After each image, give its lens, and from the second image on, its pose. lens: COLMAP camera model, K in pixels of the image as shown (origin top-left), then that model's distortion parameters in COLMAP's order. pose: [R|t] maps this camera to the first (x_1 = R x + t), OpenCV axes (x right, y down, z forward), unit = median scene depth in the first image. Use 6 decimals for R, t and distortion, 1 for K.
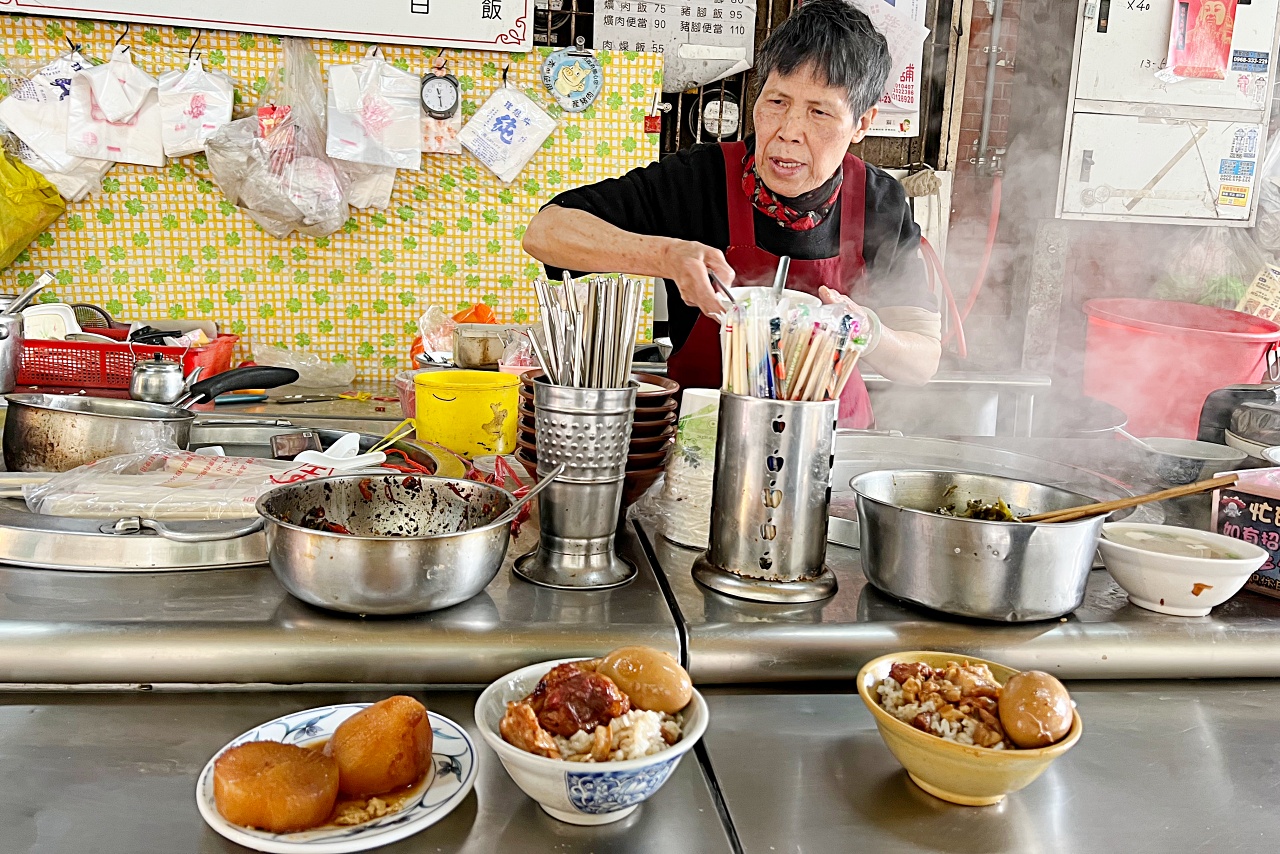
lens RADIAL K [[969.4, 0, 642.7], [0, 969.4, 351.3], [0, 0, 1]] dist [0.051122, -0.052094]
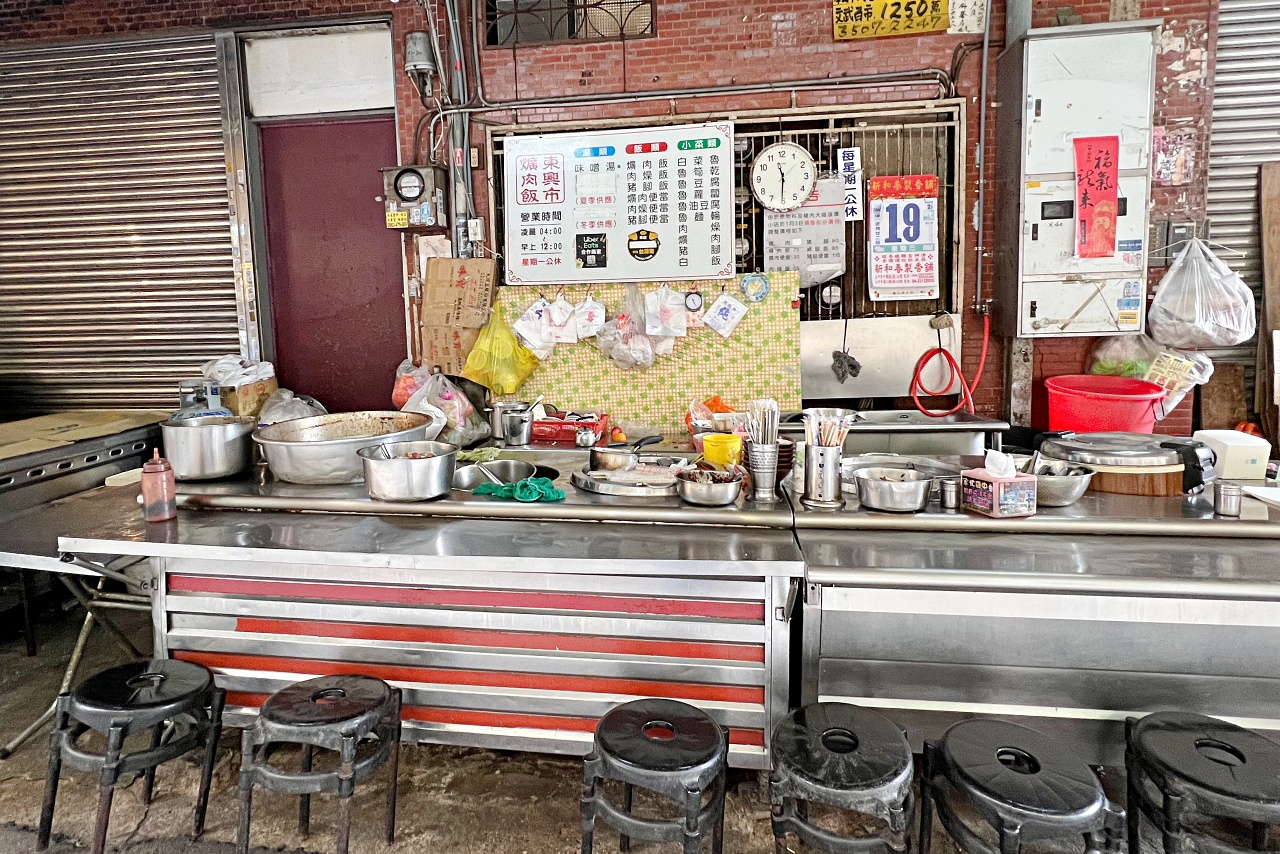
lens RADIAL K [[693.7, 0, 634.5], [0, 693.7, 366.4], [0, 0, 1]] dist [0.012888, -0.005242]
pose [[0.966438, -0.050085, -0.251972, 0.045233], [0.039751, 0.998153, -0.045939, -0.050321], [0.253808, 0.034381, 0.966643, -0.506979]]
